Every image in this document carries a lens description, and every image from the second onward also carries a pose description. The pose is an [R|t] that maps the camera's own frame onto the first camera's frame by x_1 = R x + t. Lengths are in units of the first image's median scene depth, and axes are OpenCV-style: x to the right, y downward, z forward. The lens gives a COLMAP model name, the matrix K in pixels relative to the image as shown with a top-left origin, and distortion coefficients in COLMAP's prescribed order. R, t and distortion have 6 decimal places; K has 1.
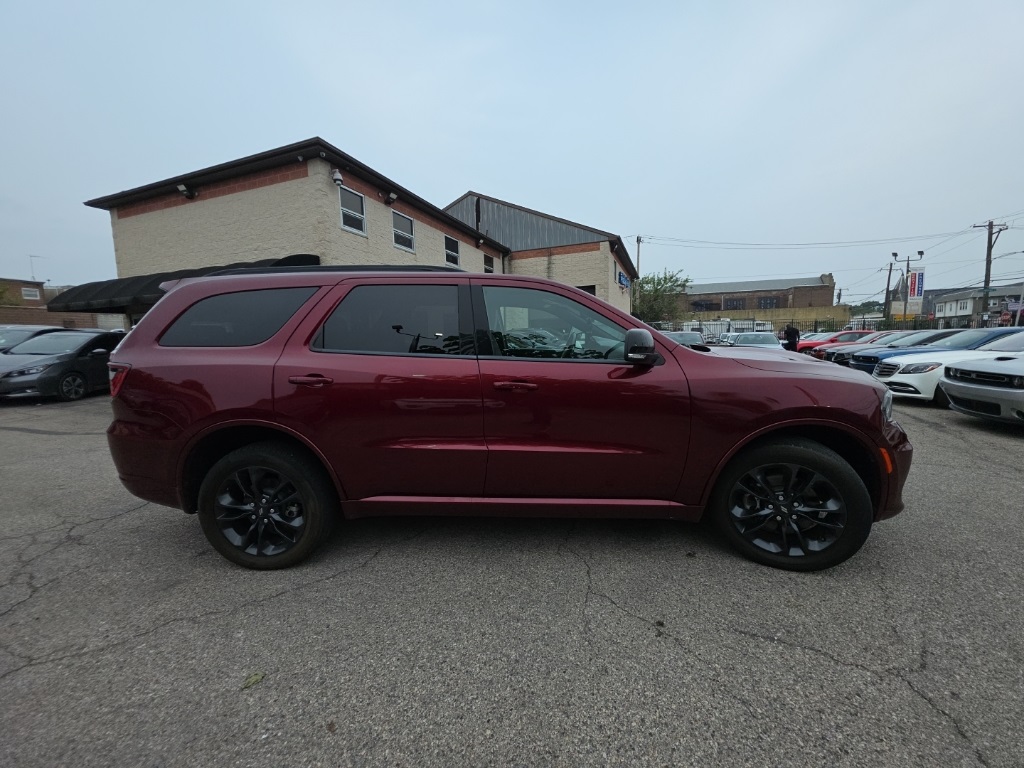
lens RADIAL K [[403.1, 0, 512.0], [0, 403.1, 384.0], [0, 0, 1]] dist [0.011032, -0.011159]
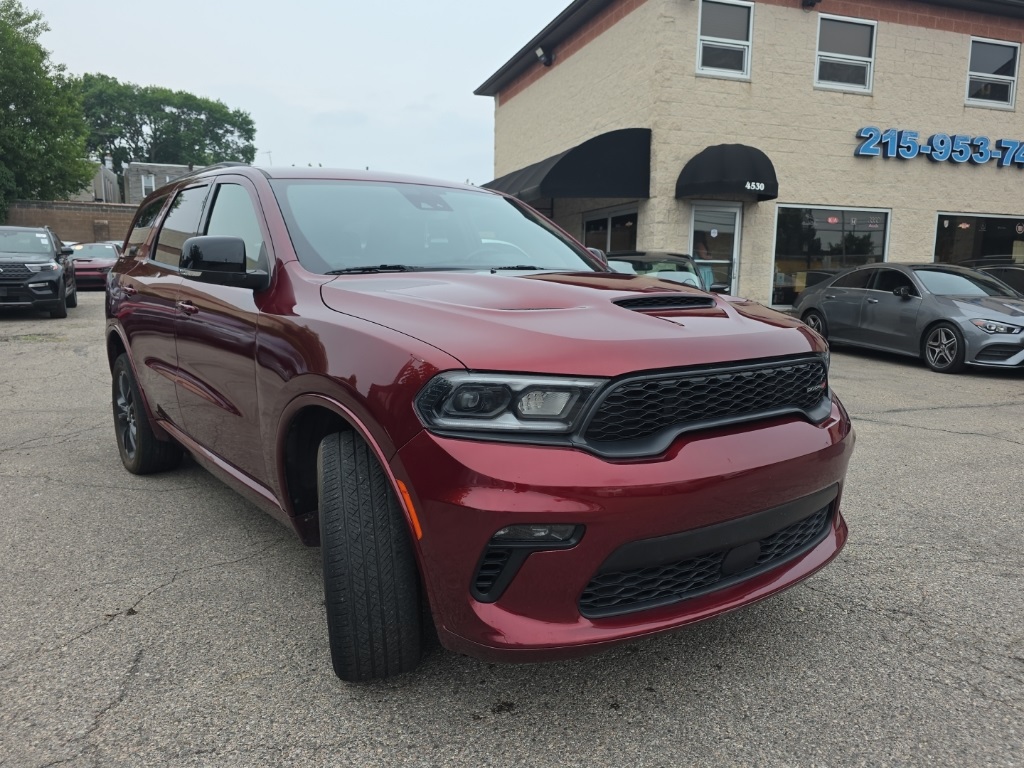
lens RADIAL K [[765.4, 0, 512.0], [0, 765.4, 384.0], [0, 0, 1]] dist [0.036495, -0.035586]
pose [[0.638424, 0.134399, -0.757860, 0.326094], [-0.108502, 0.990519, 0.084257, -0.008664], [0.761999, 0.028438, 0.646954, 0.099094]]
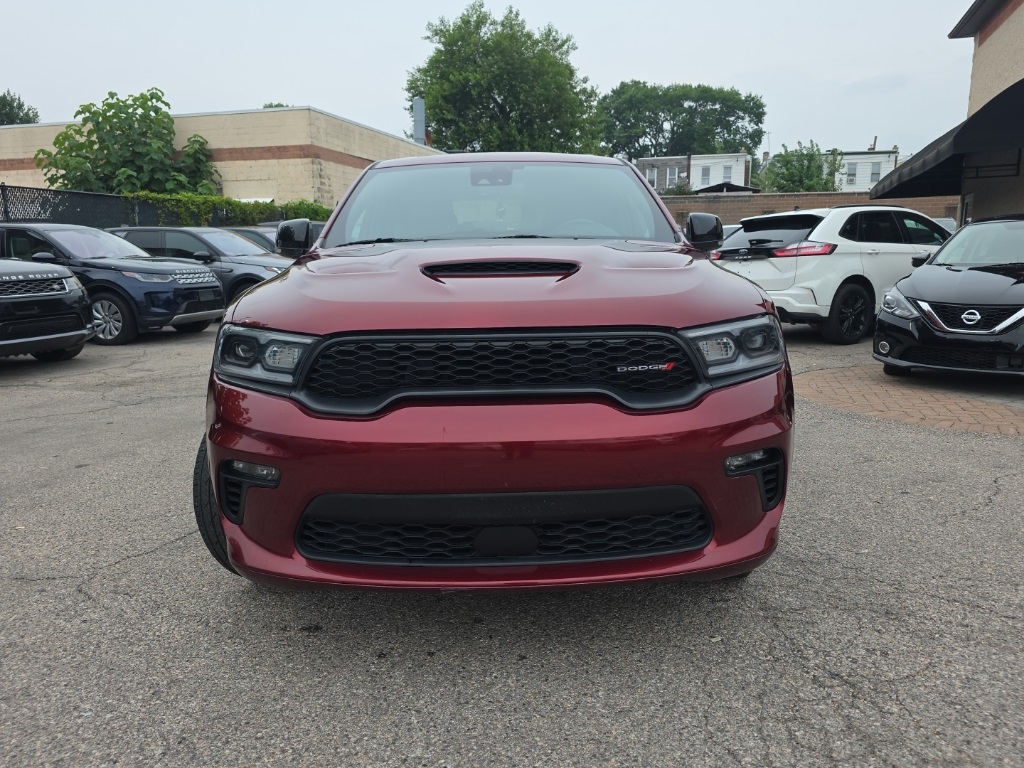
lens RADIAL K [[765.4, 0, 512.0], [0, 765.4, 384.0], [0, 0, 1]] dist [0.036495, -0.035586]
pose [[0.062778, 0.179536, -0.981746, 0.393695], [-0.102489, 0.979646, 0.172599, -0.022855], [0.992751, 0.089783, 0.079900, 0.258282]]
